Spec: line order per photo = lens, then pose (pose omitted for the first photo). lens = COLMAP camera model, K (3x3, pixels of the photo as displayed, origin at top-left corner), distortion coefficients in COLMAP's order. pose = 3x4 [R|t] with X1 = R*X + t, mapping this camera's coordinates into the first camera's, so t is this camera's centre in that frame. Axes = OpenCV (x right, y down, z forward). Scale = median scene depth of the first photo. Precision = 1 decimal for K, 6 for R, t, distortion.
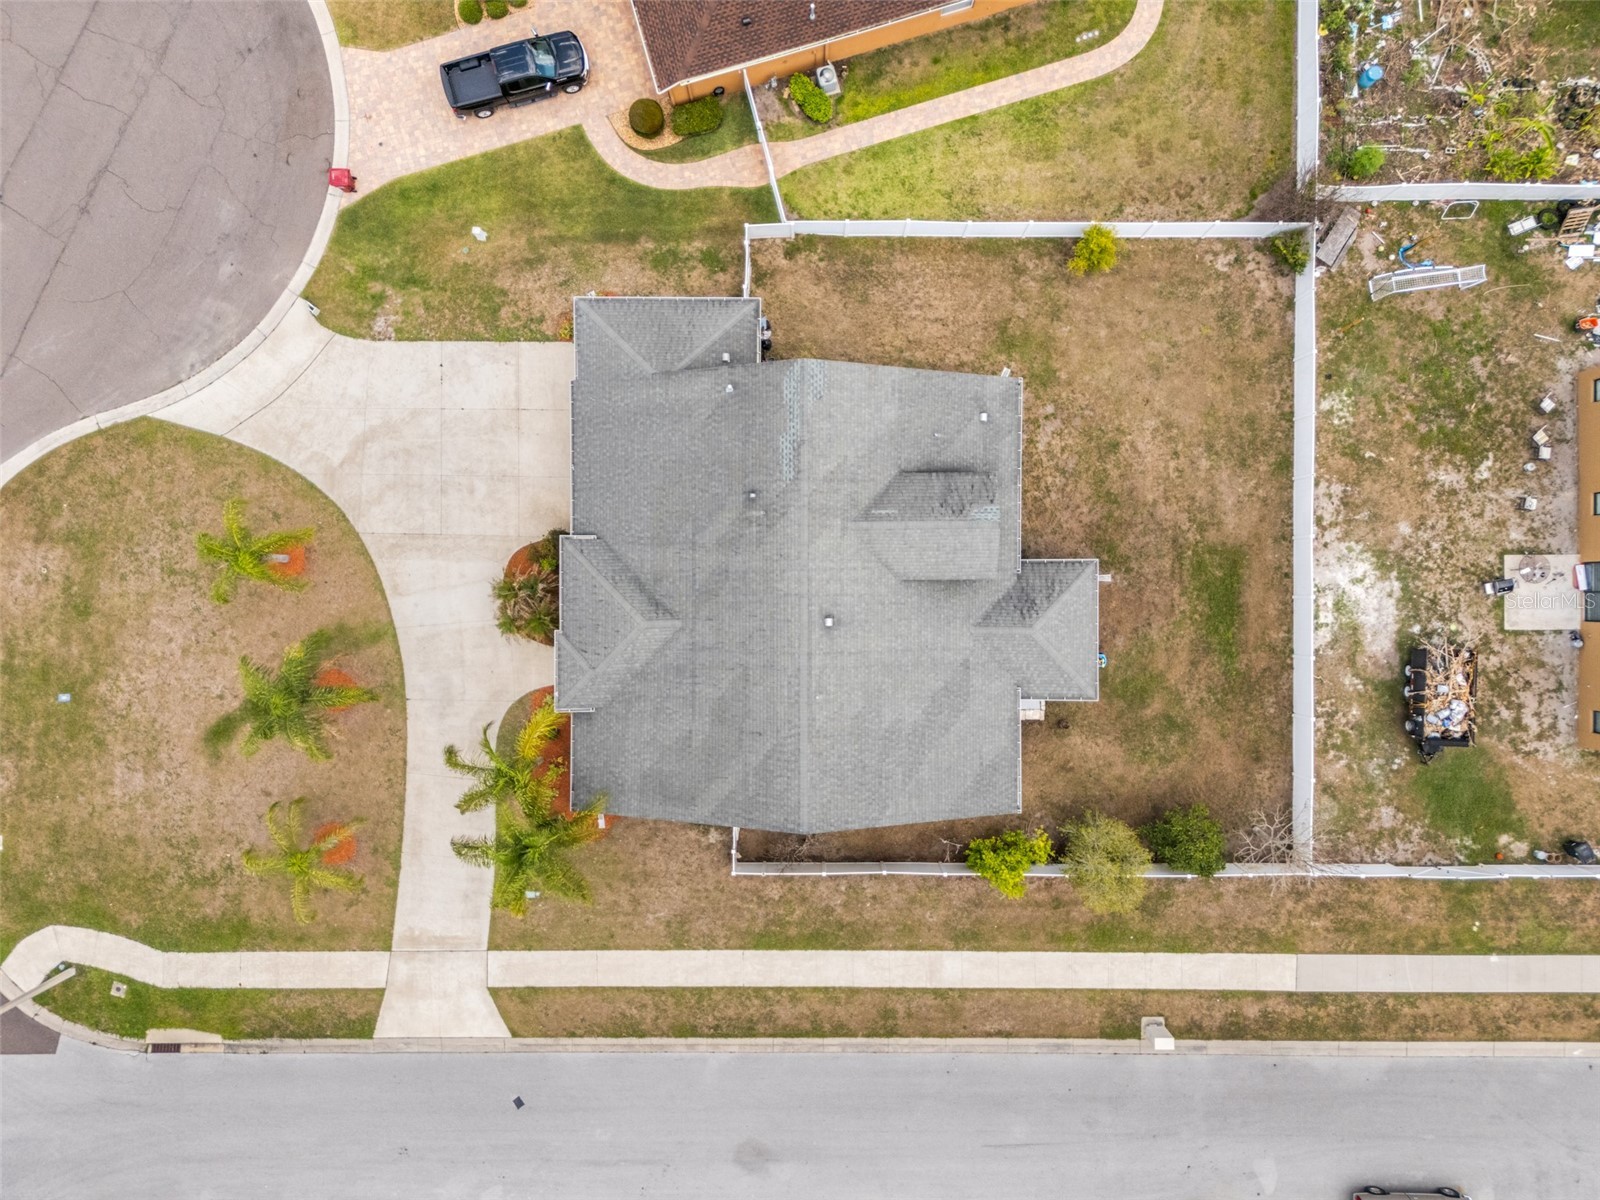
lens RADIAL K [[1177.8, 0, 799.1], [0, 1177.8, 606.5], [0, 0, 1]] dist [0.062849, -0.047950]
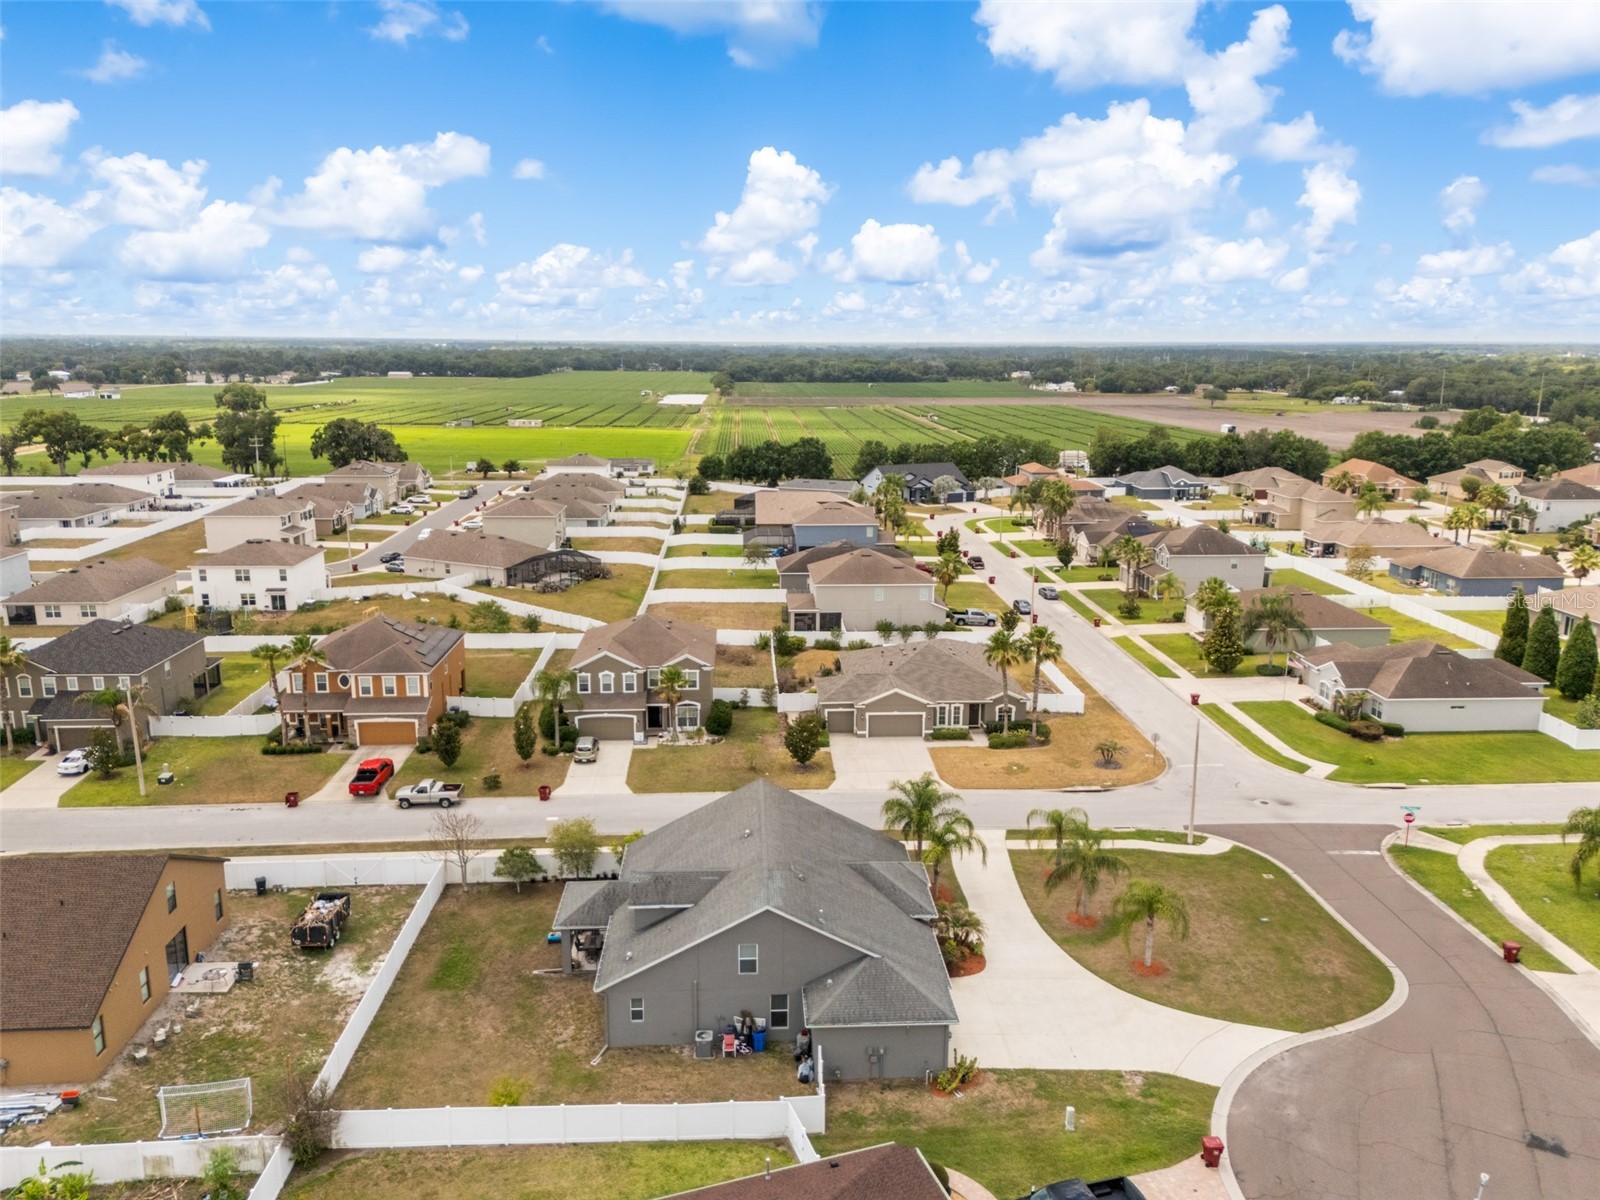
lens RADIAL K [[1175.0, 0, 802.2], [0, 1175.0, 596.1], [0, 0, 1]] dist [0.098160, -0.081939]
pose [[-0.998544, 0.012289, -0.052519, 0.026756], [-0.053936, -0.220922, 0.973799, -1.237776], [0.000364, 0.975214, 0.221264, 0.286669]]
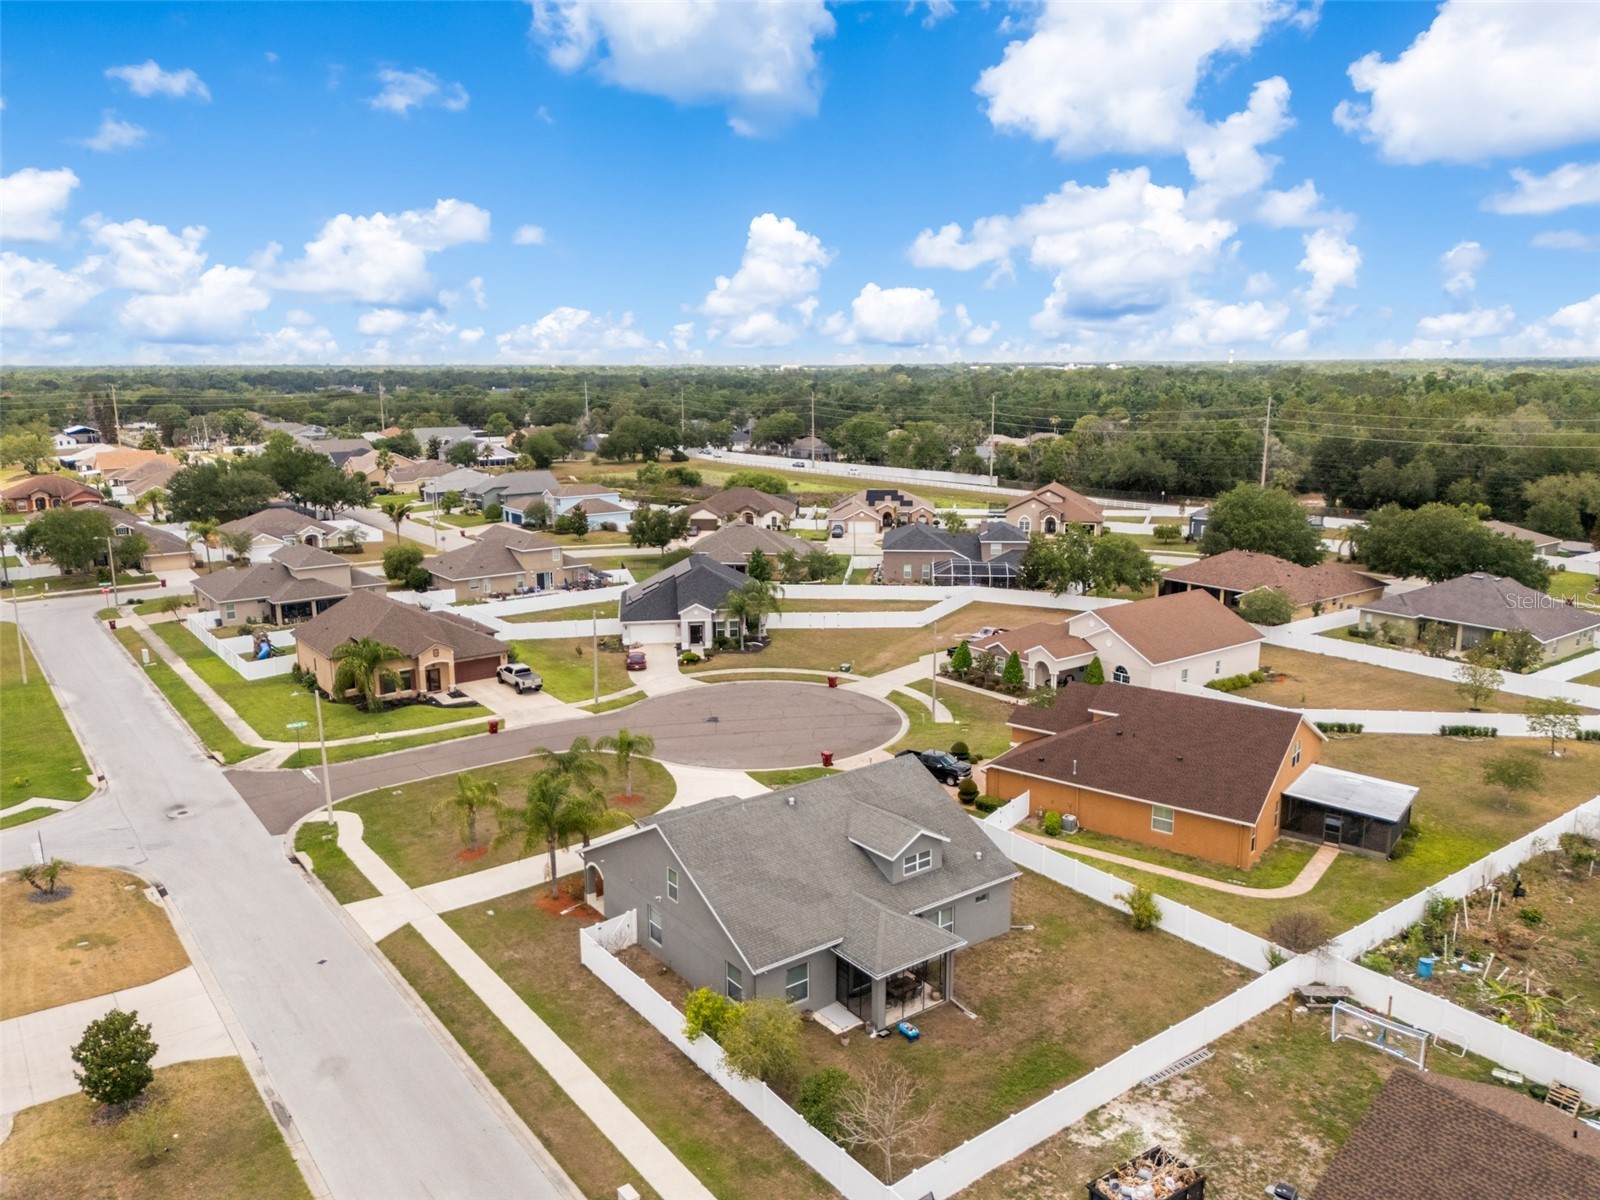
lens RADIAL K [[1175.0, 0, 802.2], [0, 1175.0, 596.1], [0, 0, 1]] dist [0.098160, -0.081939]
pose [[0.600820, 0.158496, -0.783514, 0.963706], [-0.799368, 0.112776, -0.590164, 0.707826], [-0.005177, 0.980898, 0.194455, 0.394293]]
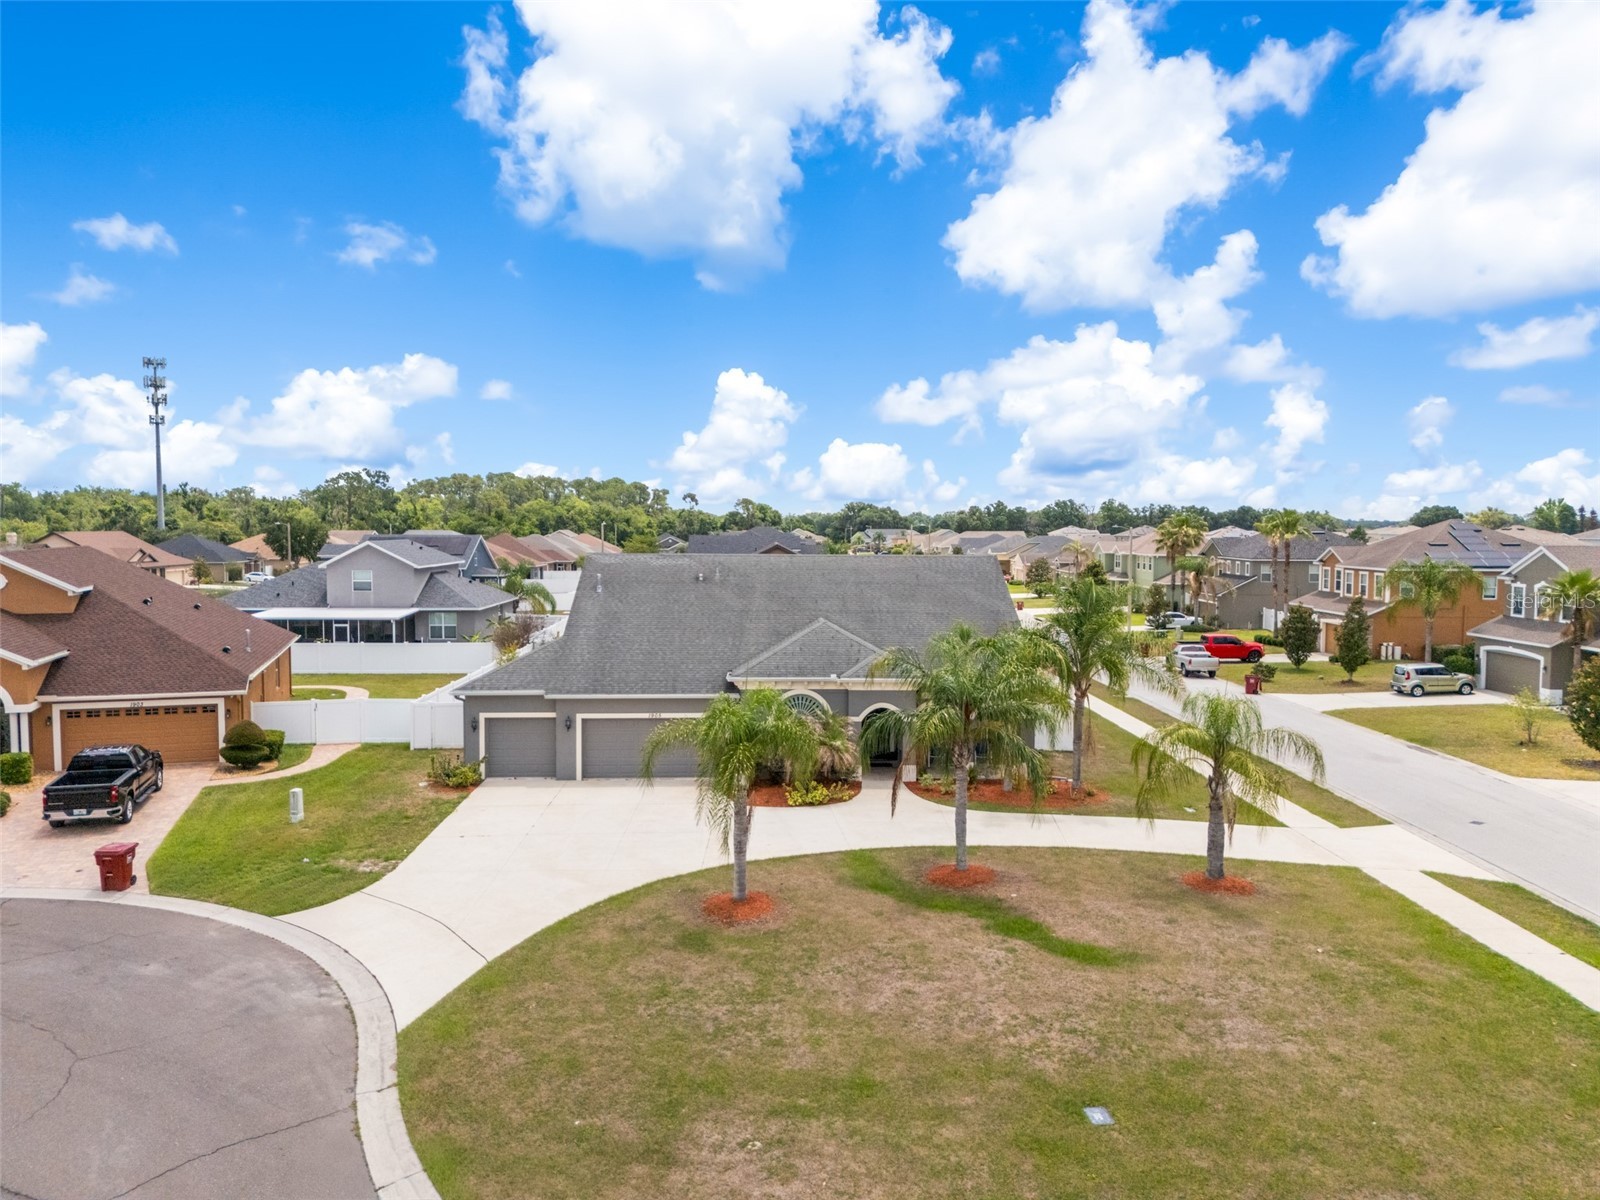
lens RADIAL K [[1178.8, 0, 810.5], [0, 1178.8, 607.3], [0, 0, 1]] dist [0.058977, -0.064106]
pose [[-0.030511, -0.067276, 0.997268, -0.969508], [0.999481, -0.012359, 0.029745, -0.021830], [0.010324, 0.997658, 0.067618, 0.817639]]
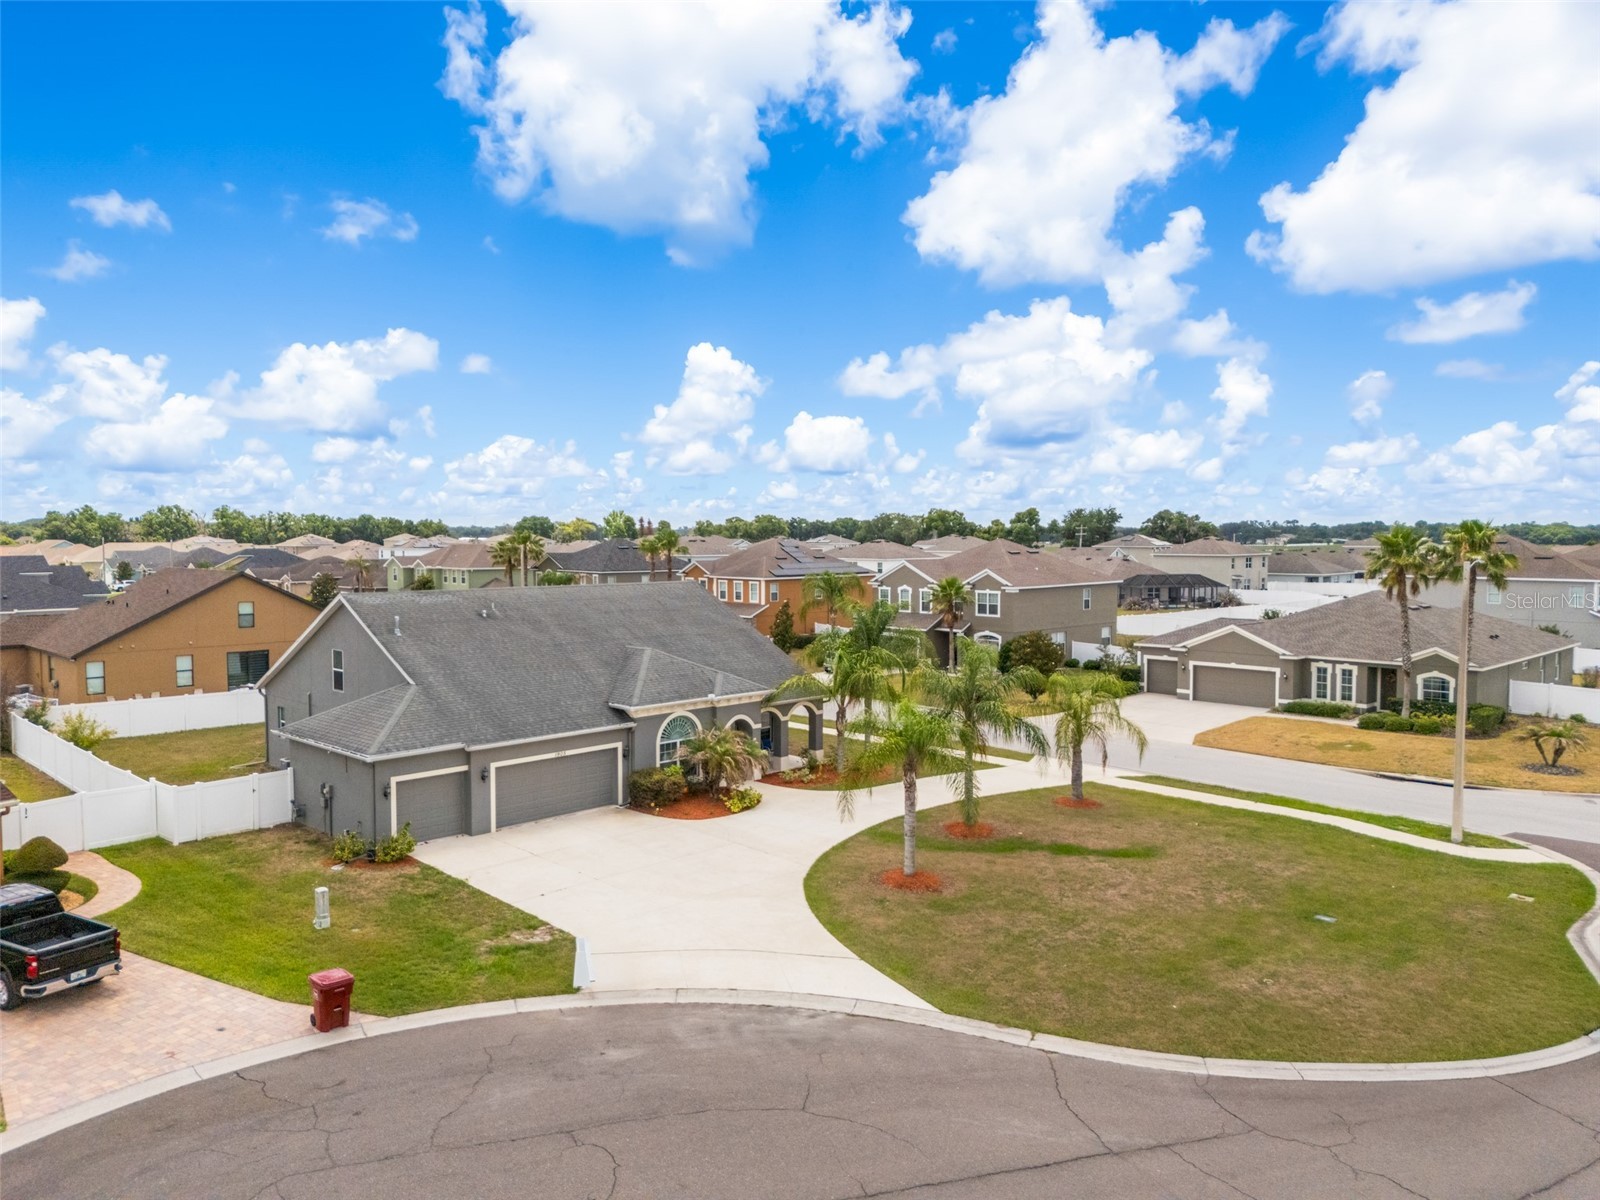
lens RADIAL K [[1172.2, 0, 800.3], [0, 1172.2, 607.4], [0, 0, 1]] dist [0.101670, -0.110493]
pose [[-0.705803, -0.039164, 0.707324, -0.856481], [0.708305, -0.055988, 0.703682, -0.552395], [0.012043, 0.997663, 0.067256, 0.791262]]
